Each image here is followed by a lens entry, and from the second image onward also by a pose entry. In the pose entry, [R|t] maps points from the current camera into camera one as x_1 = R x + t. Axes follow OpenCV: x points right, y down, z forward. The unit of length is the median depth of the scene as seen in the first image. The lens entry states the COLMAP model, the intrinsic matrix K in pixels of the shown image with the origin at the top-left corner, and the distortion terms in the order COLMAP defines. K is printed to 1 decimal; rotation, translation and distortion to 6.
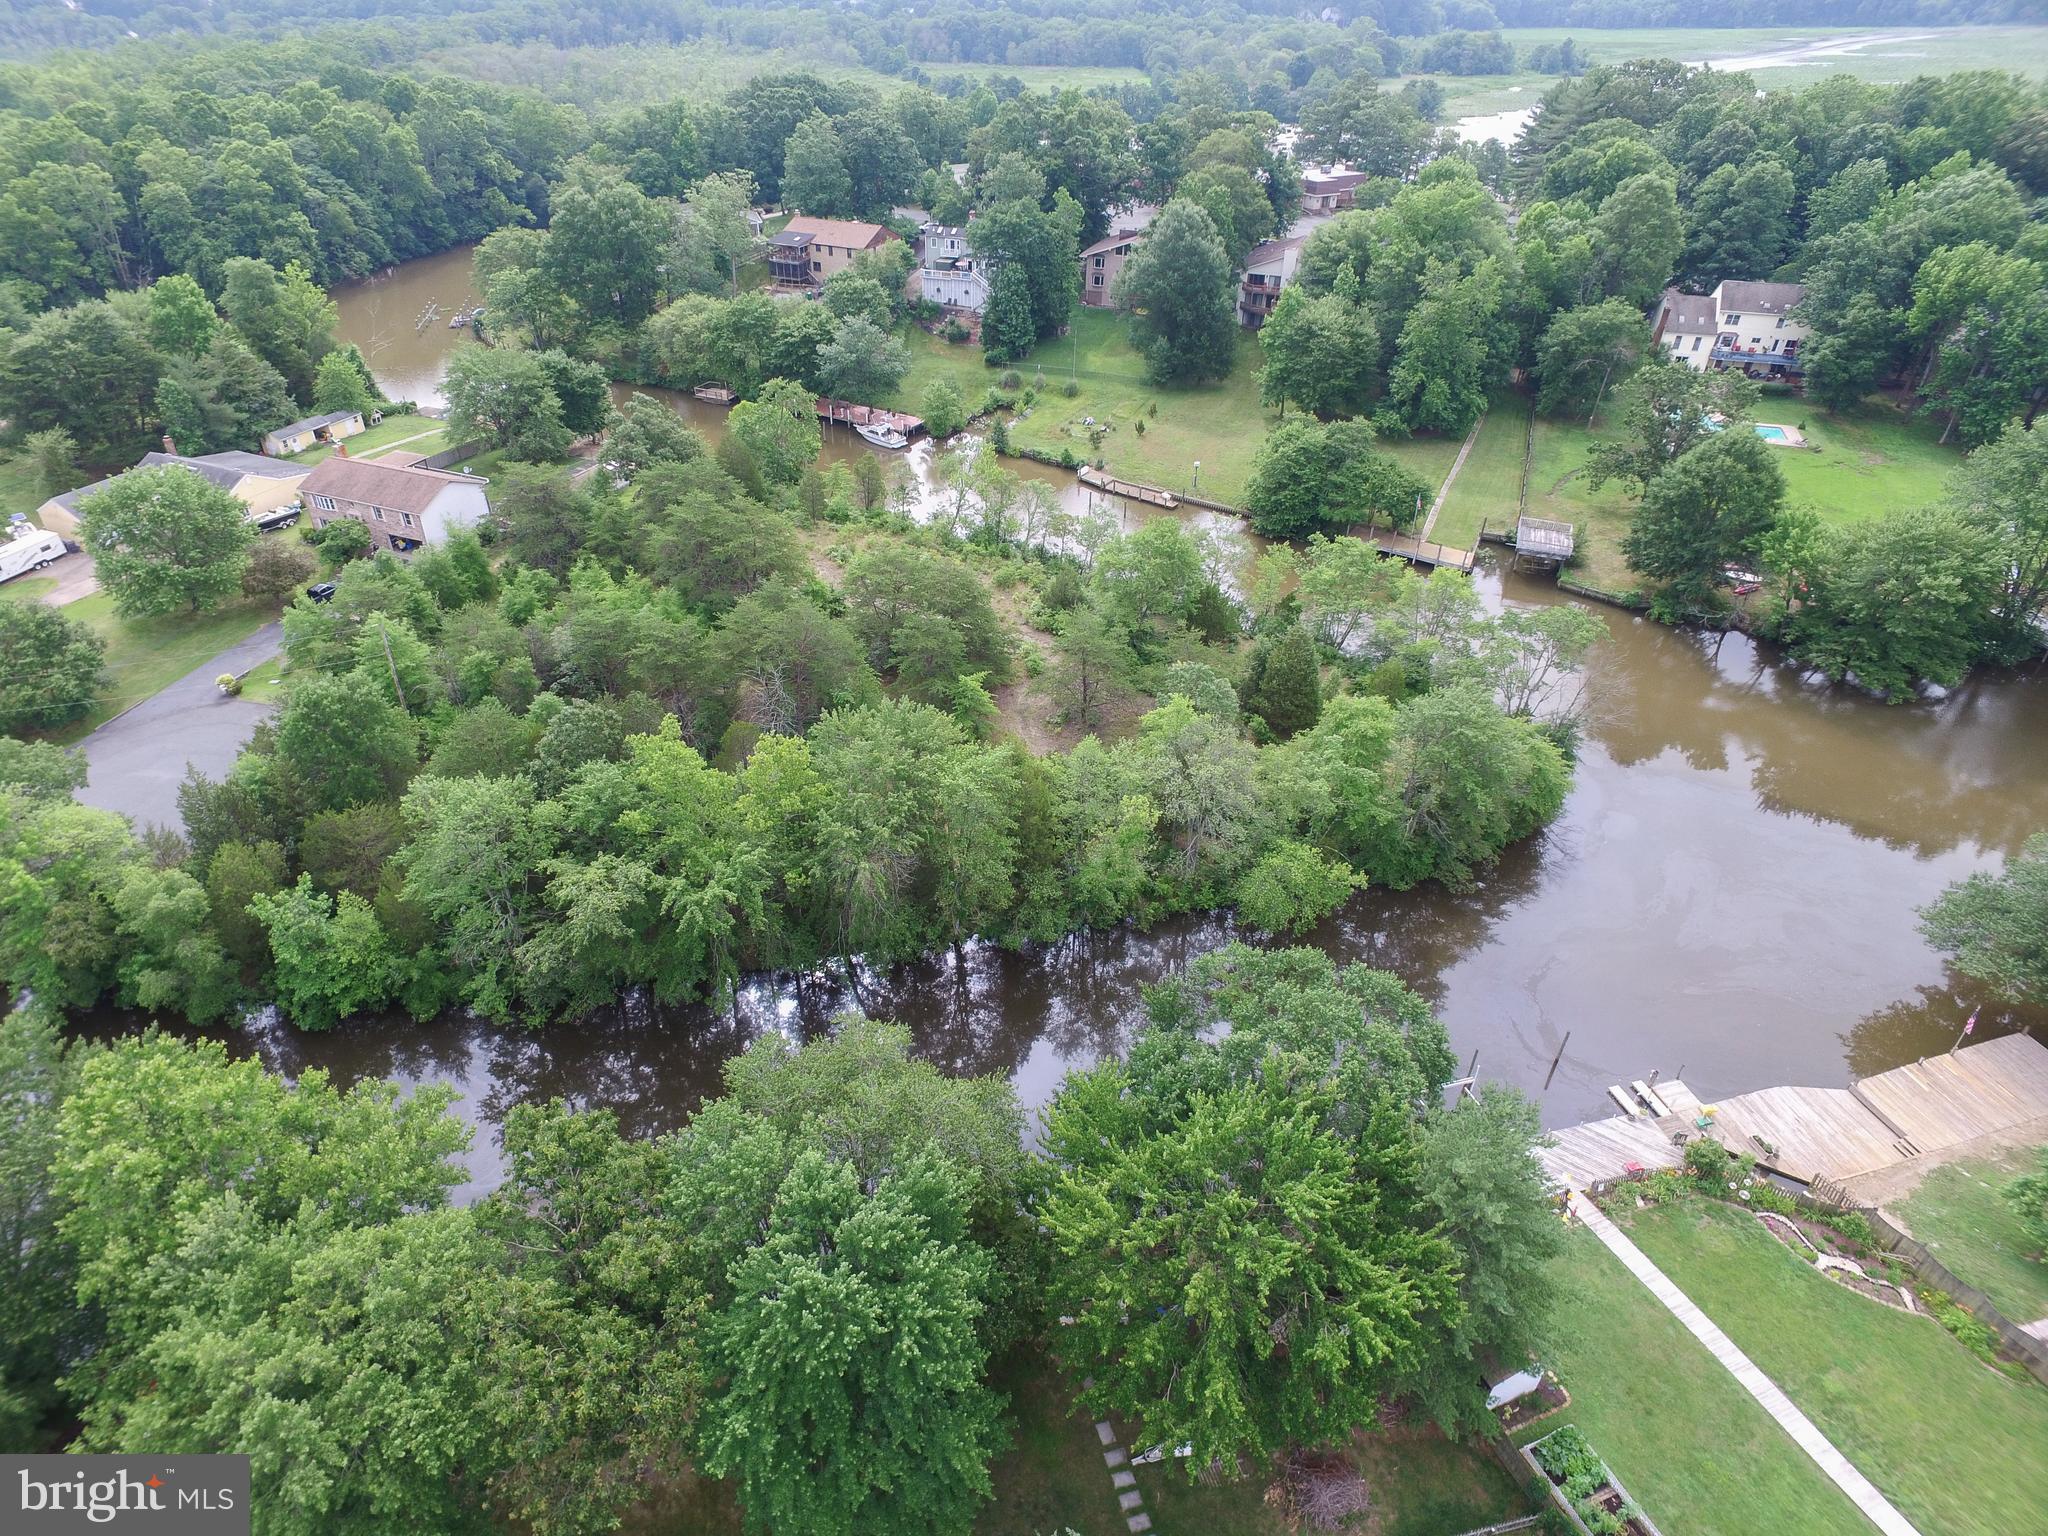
lens RADIAL K [[1198.6, 0, 969.8], [0, 1198.6, 767.3], [0, 0, 1]] dist [-0.001567, -0.000560]
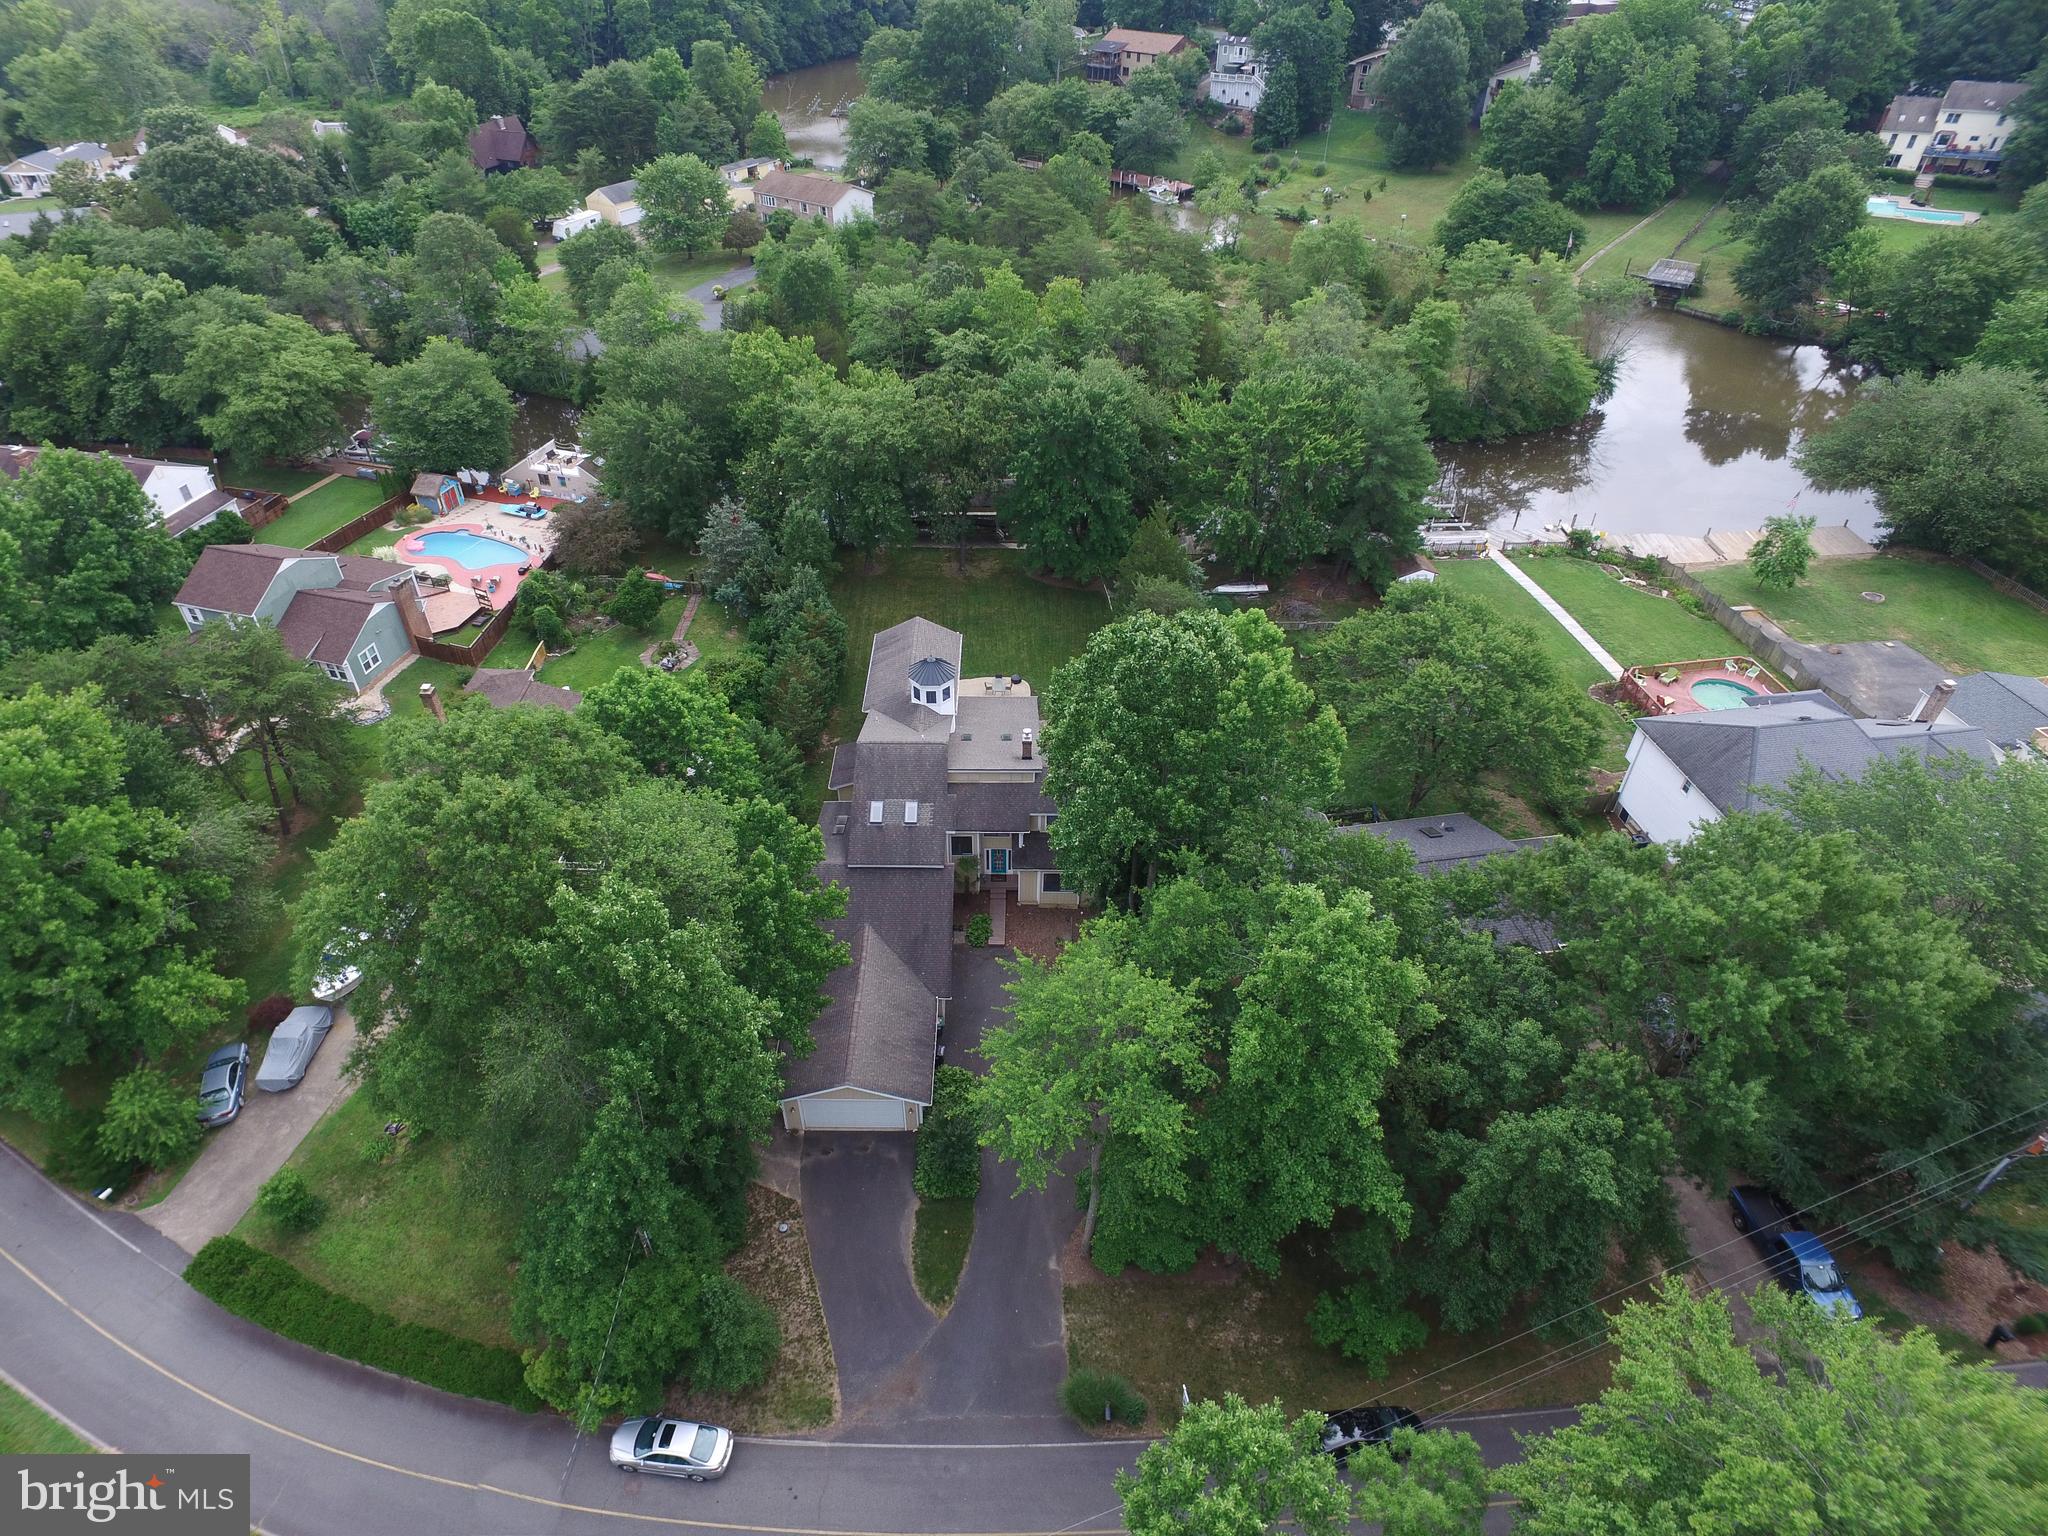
lens RADIAL K [[1195.5, 0, 964.9], [0, 1195.5, 760.1], [0, 0, 1]] dist [-0.018801, 0.029477]
pose [[0.971585, 0.134724, -0.194606, 0.051264], [-0.118482, 0.988604, 0.092869, 0.212018], [0.204900, -0.067173, 0.976475, -0.303937]]
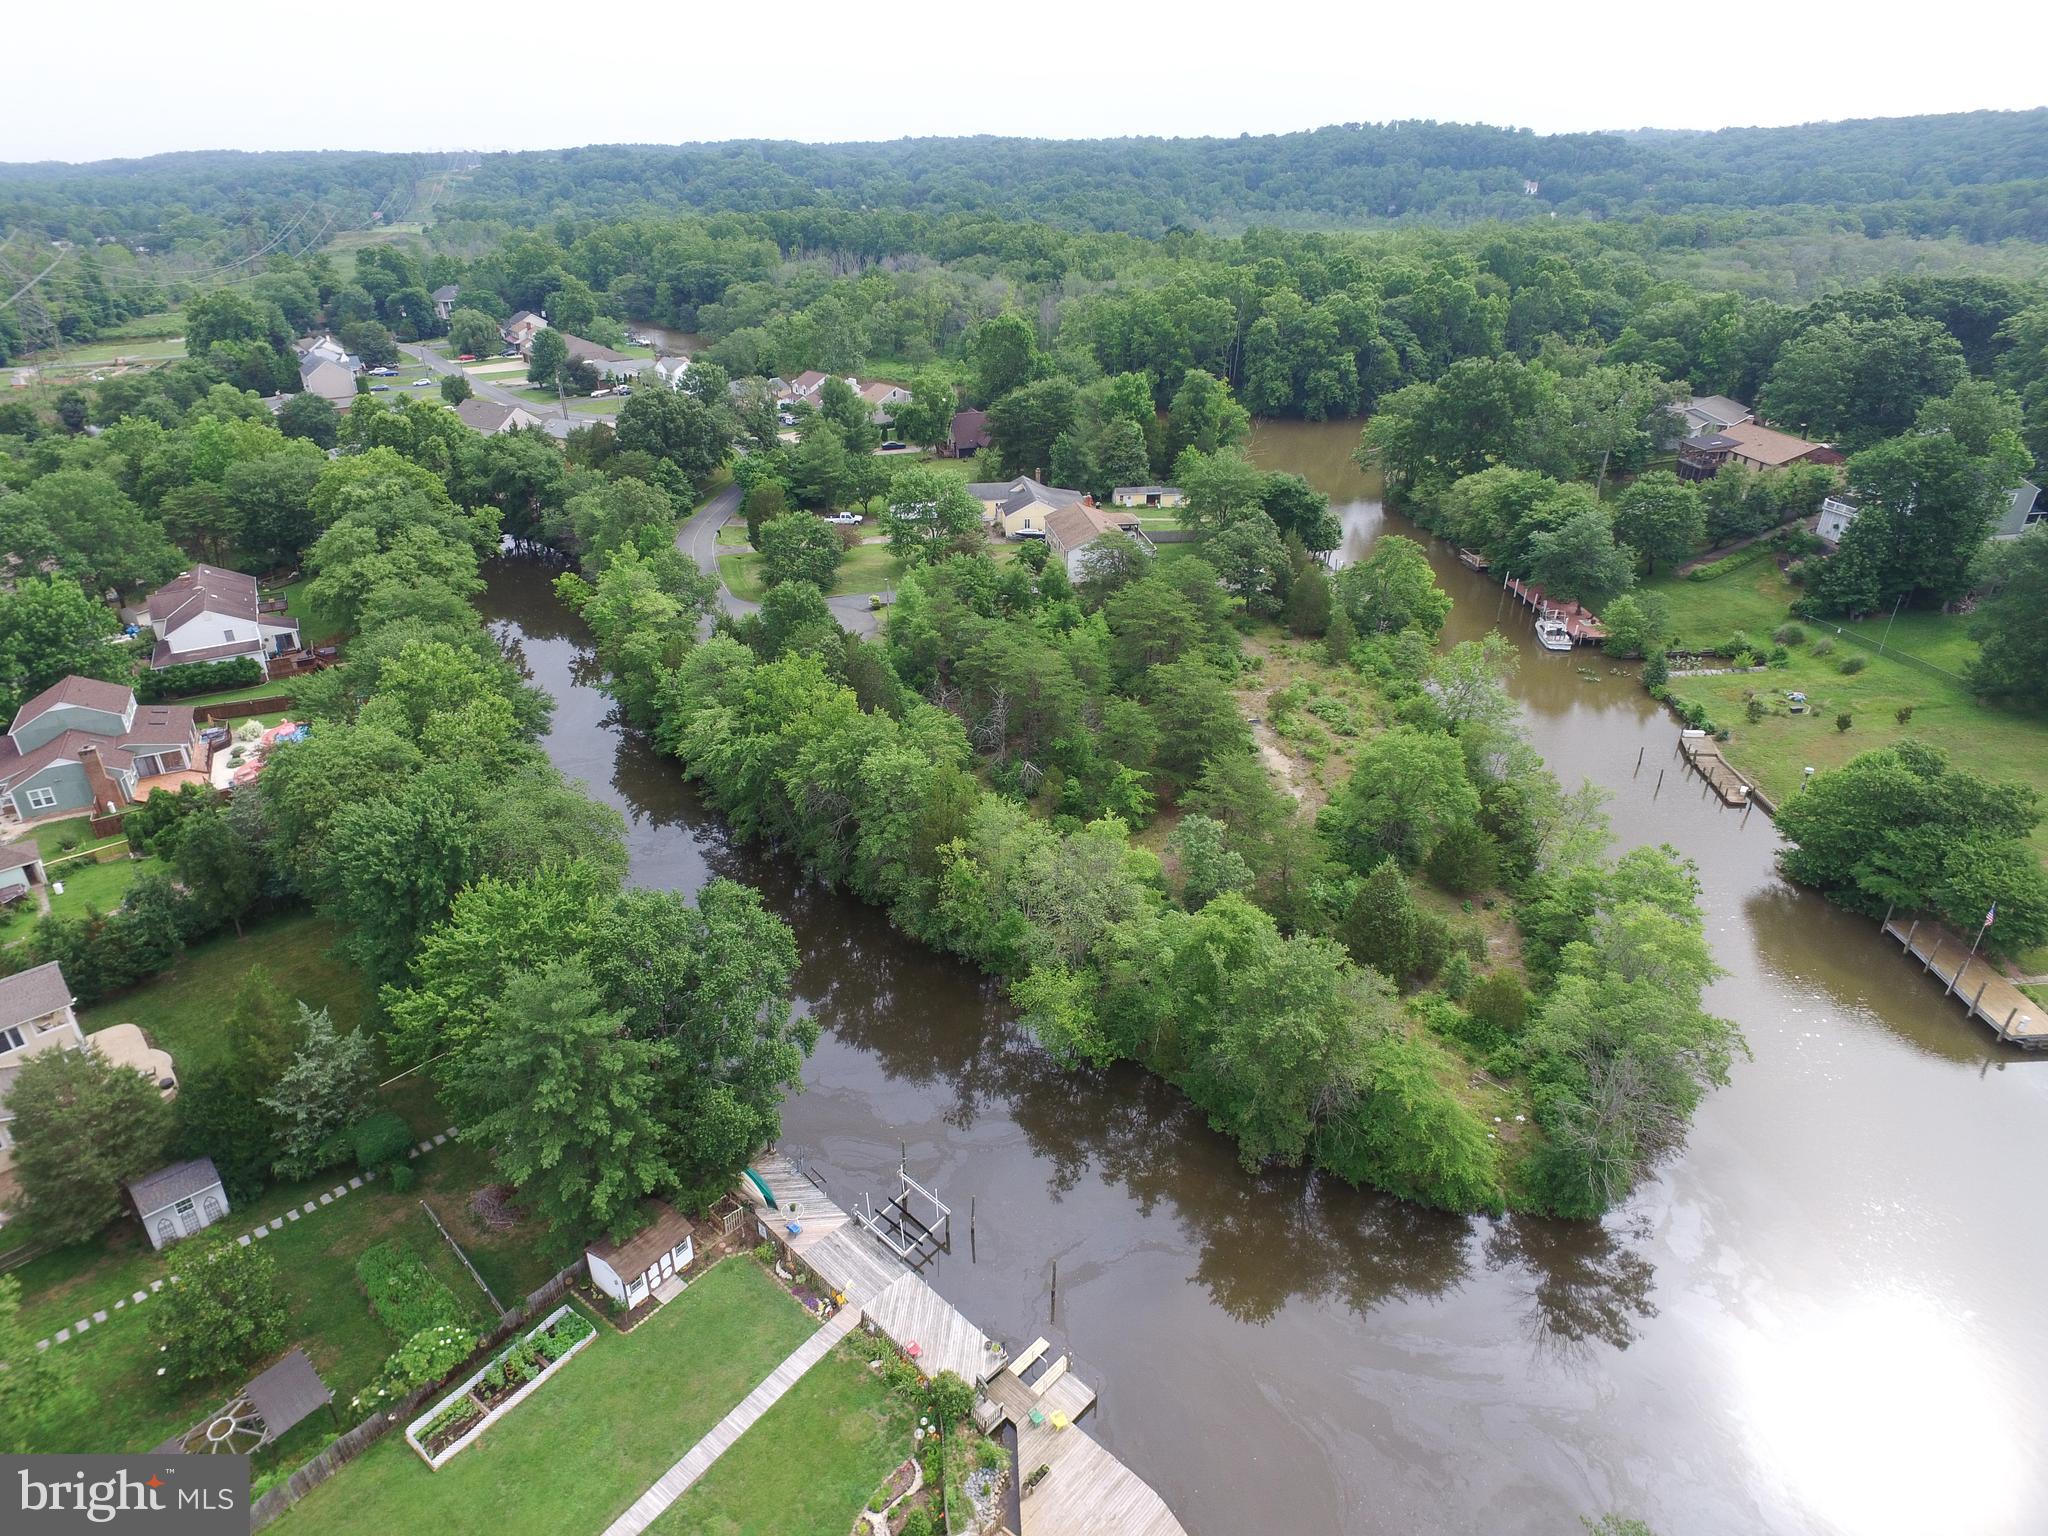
lens RADIAL K [[1198.6, 0, 969.8], [0, 1198.6, 767.3], [0, 0, 1]] dist [-0.001567, -0.000560]
pose [[0.509076, 0.387473, -0.768574, 0.433730], [-0.473508, 0.871751, 0.125855, -0.083507], [0.718771, 0.299856, 0.627259, 0.108276]]
